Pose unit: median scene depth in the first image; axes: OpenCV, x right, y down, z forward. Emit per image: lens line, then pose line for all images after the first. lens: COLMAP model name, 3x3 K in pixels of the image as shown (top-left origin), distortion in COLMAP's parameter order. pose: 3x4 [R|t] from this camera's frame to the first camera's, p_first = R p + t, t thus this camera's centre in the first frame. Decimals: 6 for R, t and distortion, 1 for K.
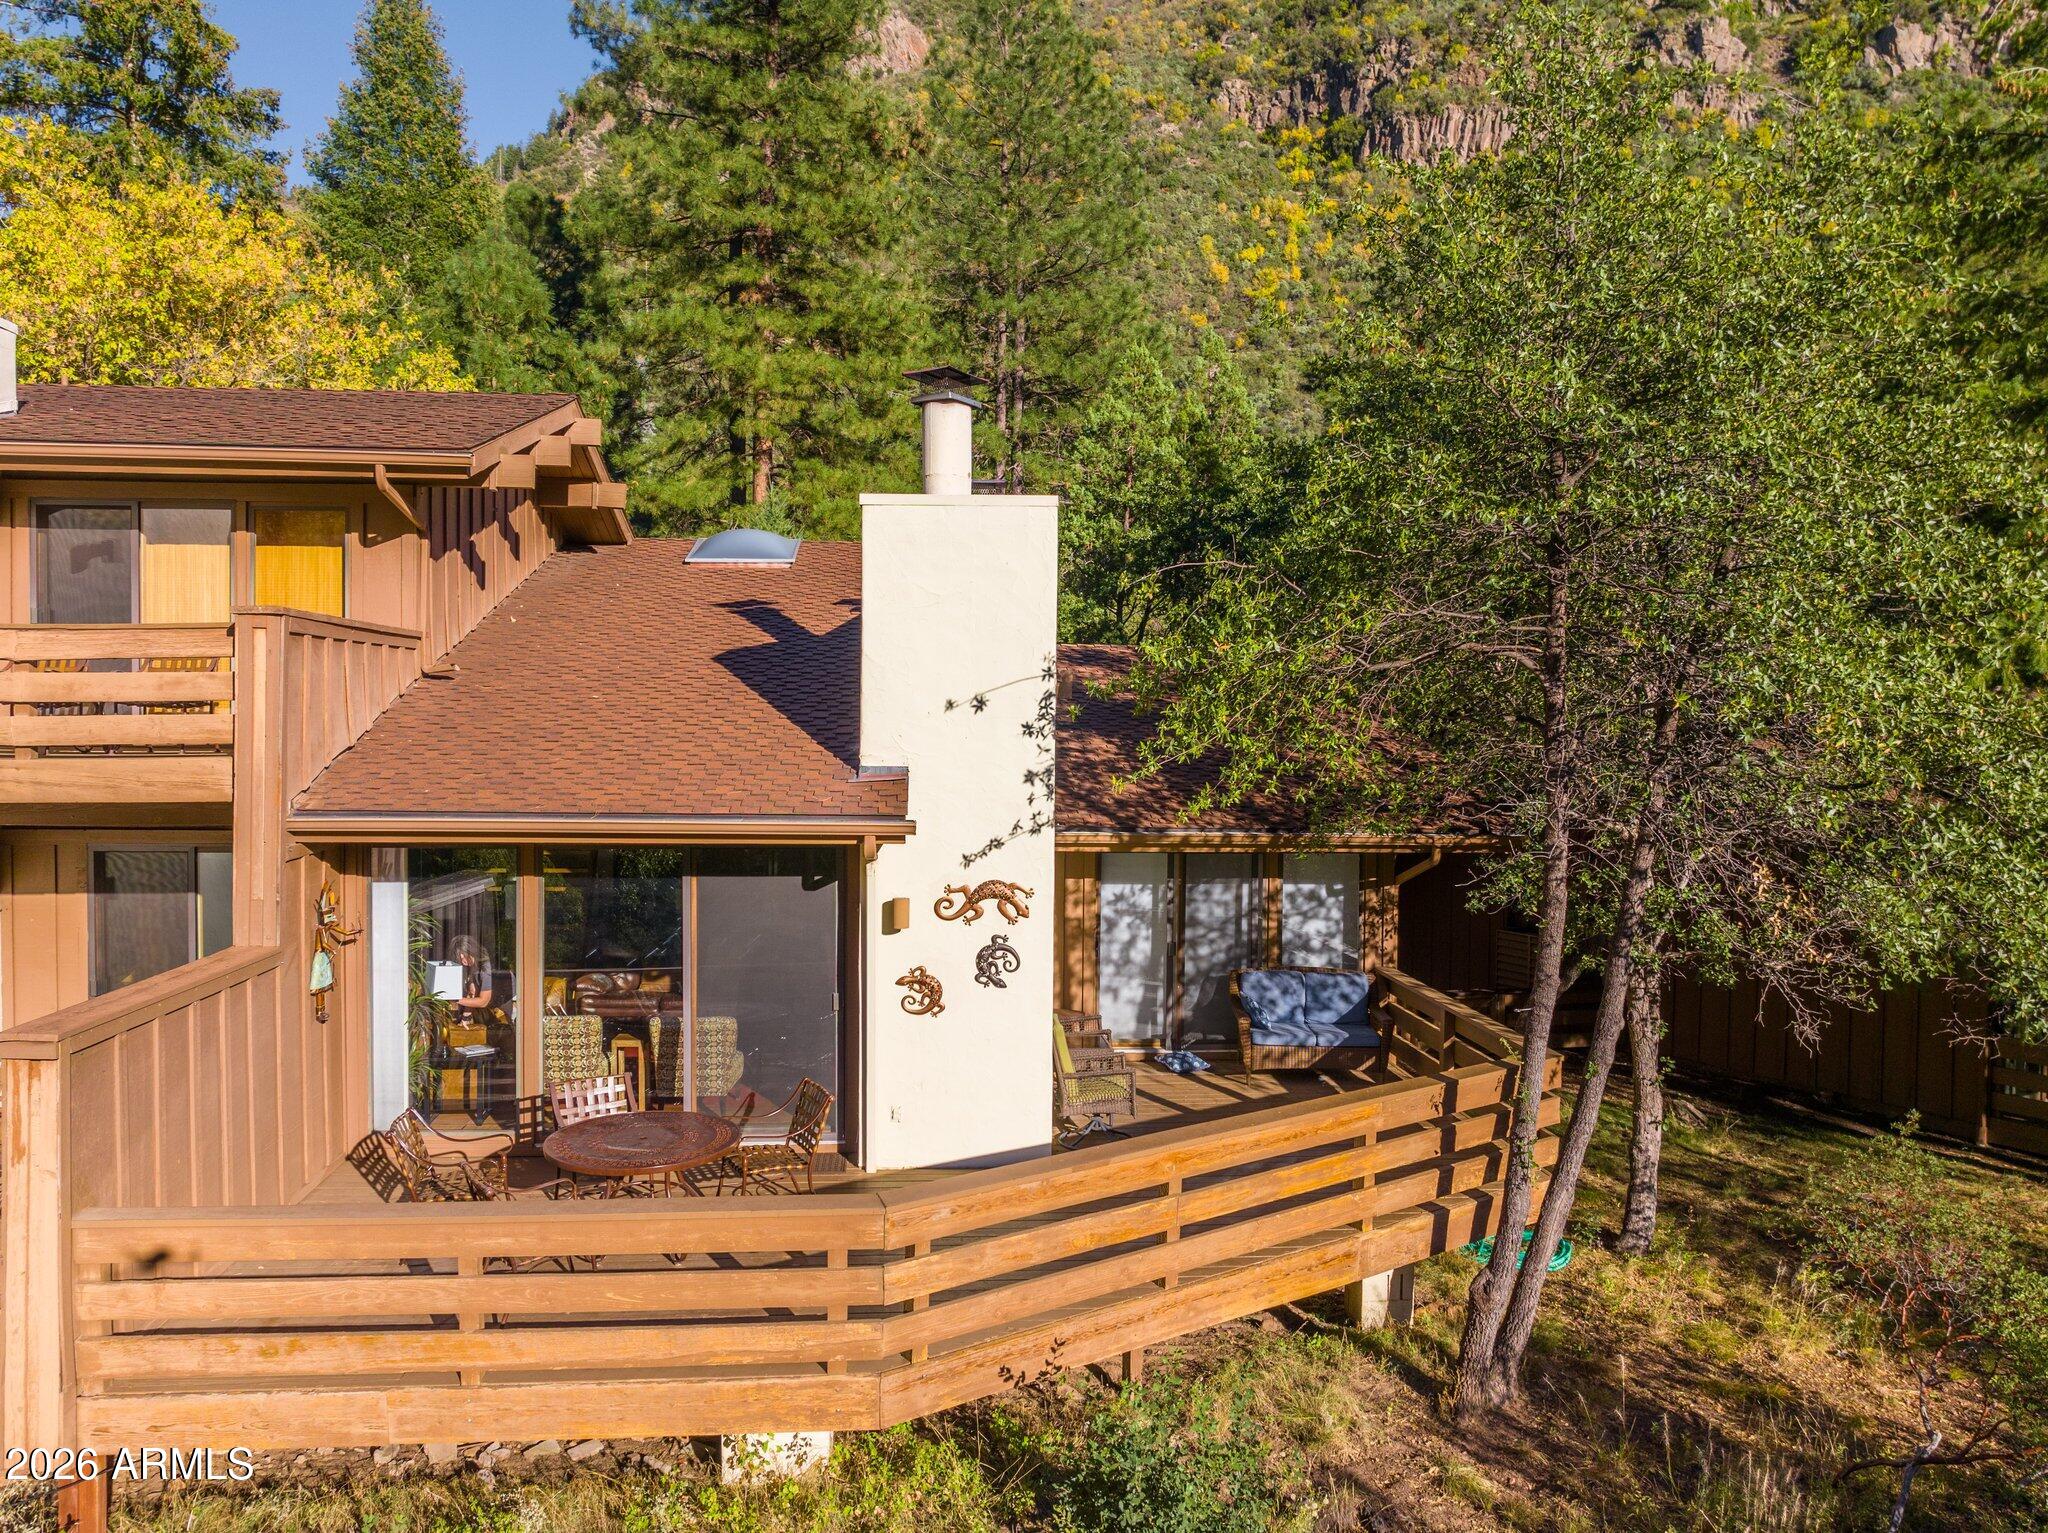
lens RADIAL K [[1474.8, 0, 1018.4], [0, 1474.8, 694.5], [0, 0, 1]] dist [-0.056406, 0.030188]
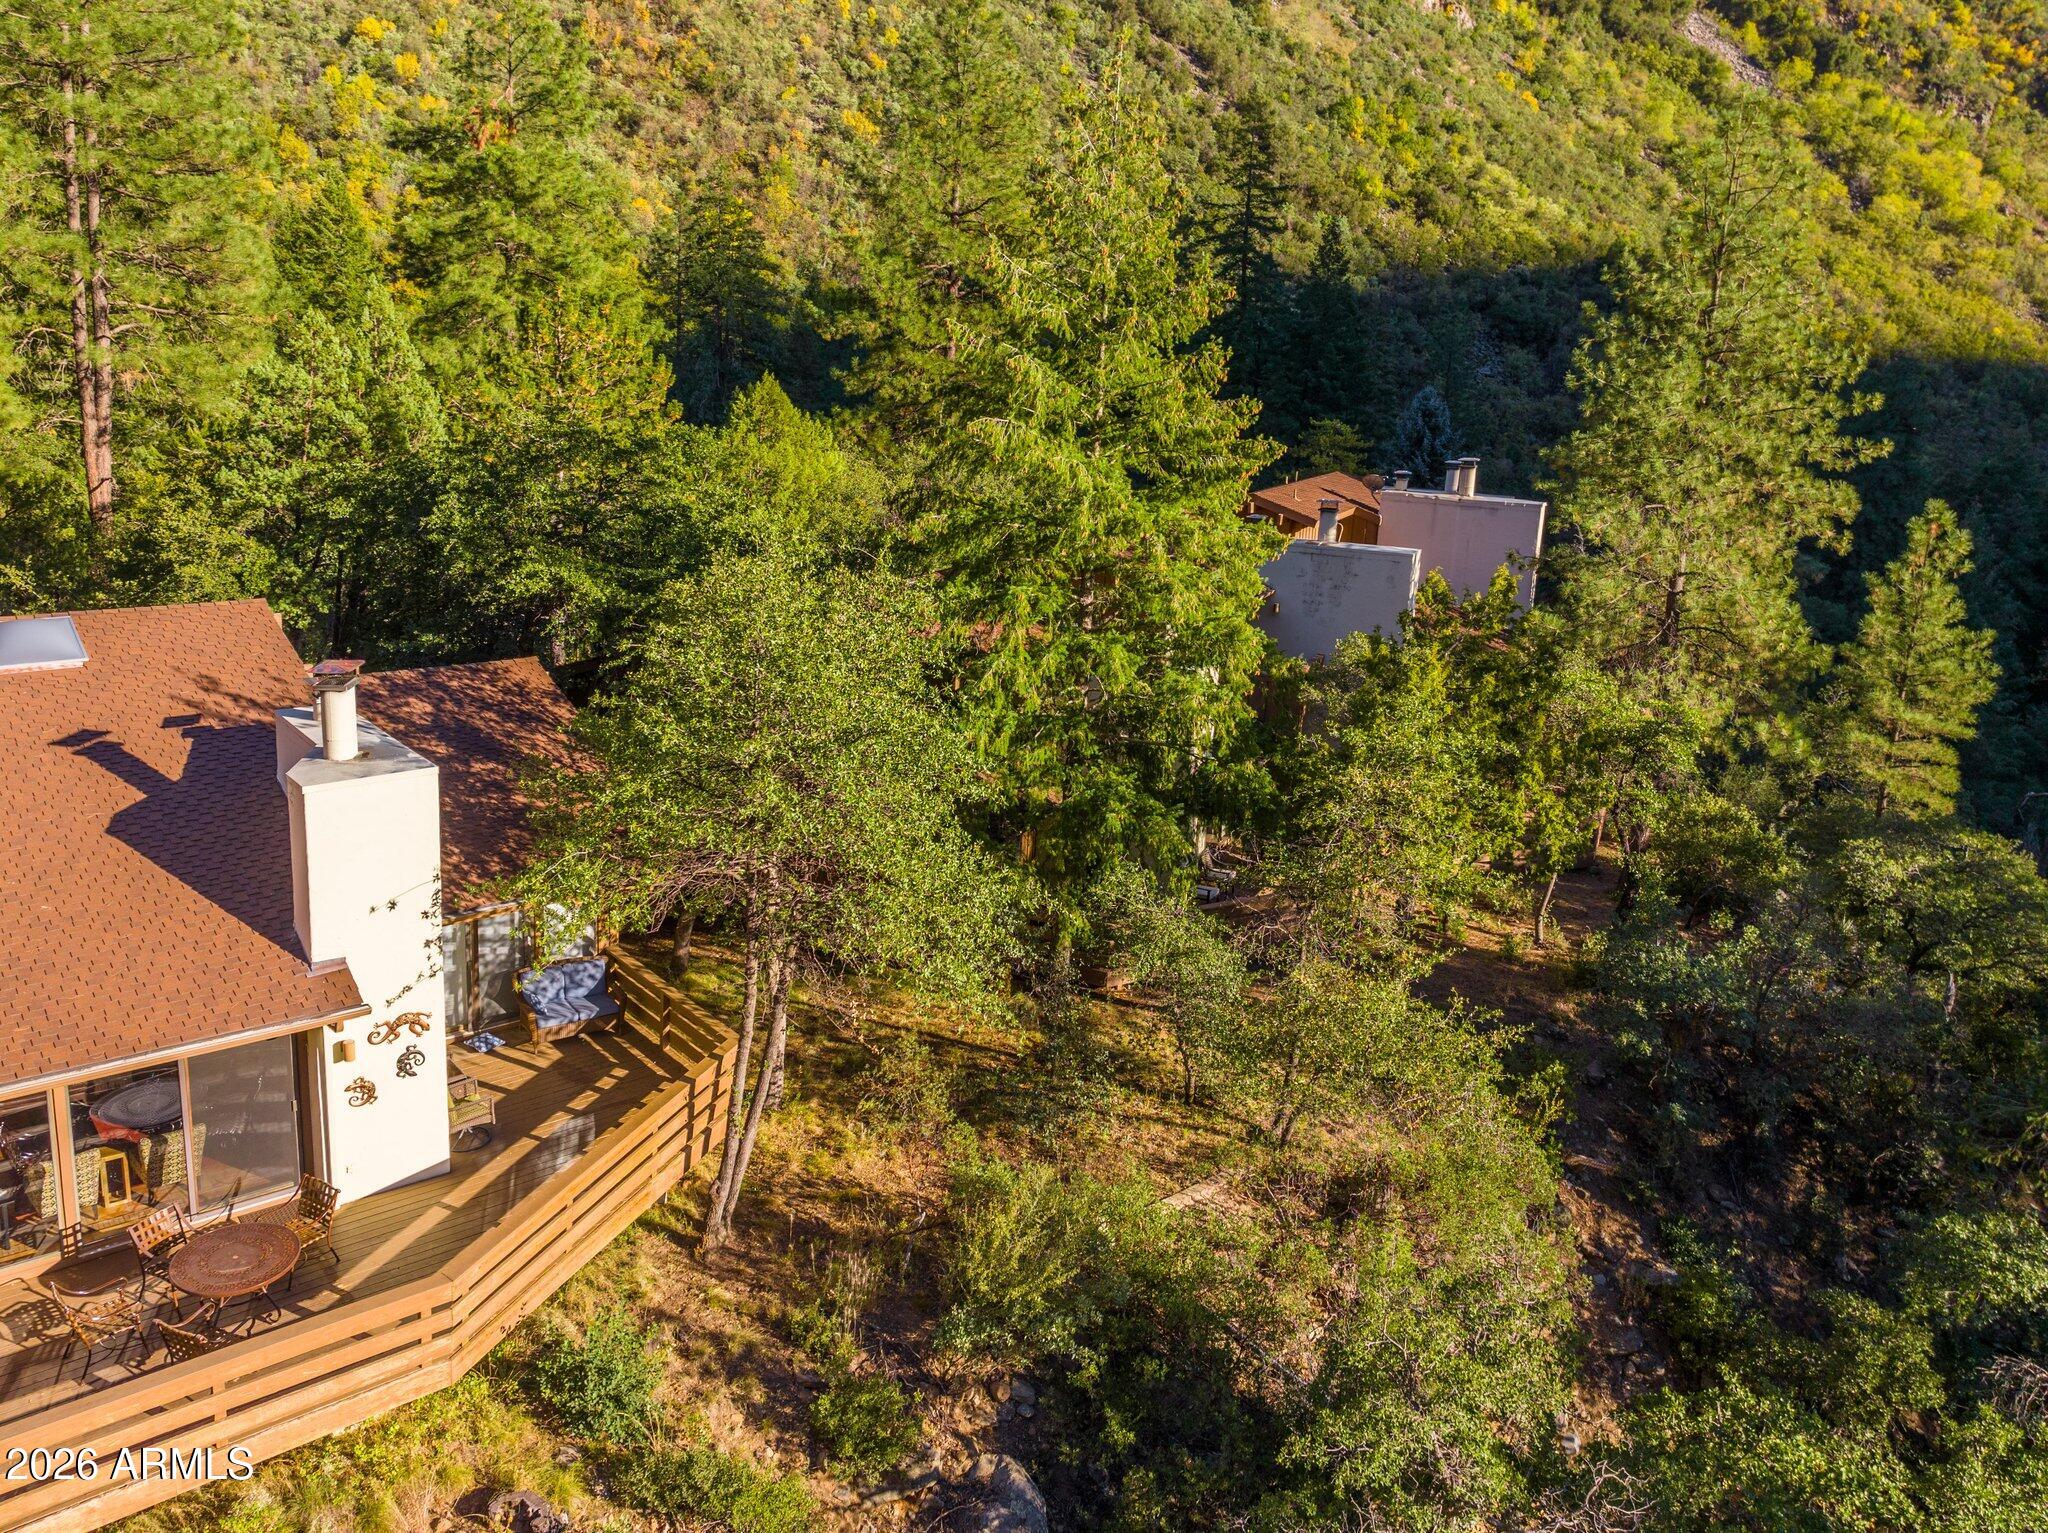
lens RADIAL K [[1474.8, 0, 1018.4], [0, 1474.8, 694.5], [0, 0, 1]] dist [-0.056406, 0.030188]
pose [[0.813471, -0.083499, 0.575580, -0.346354], [-0.057841, 0.973120, 0.222917, -0.575999], [-0.578722, -0.214628, 0.786775, -0.498050]]
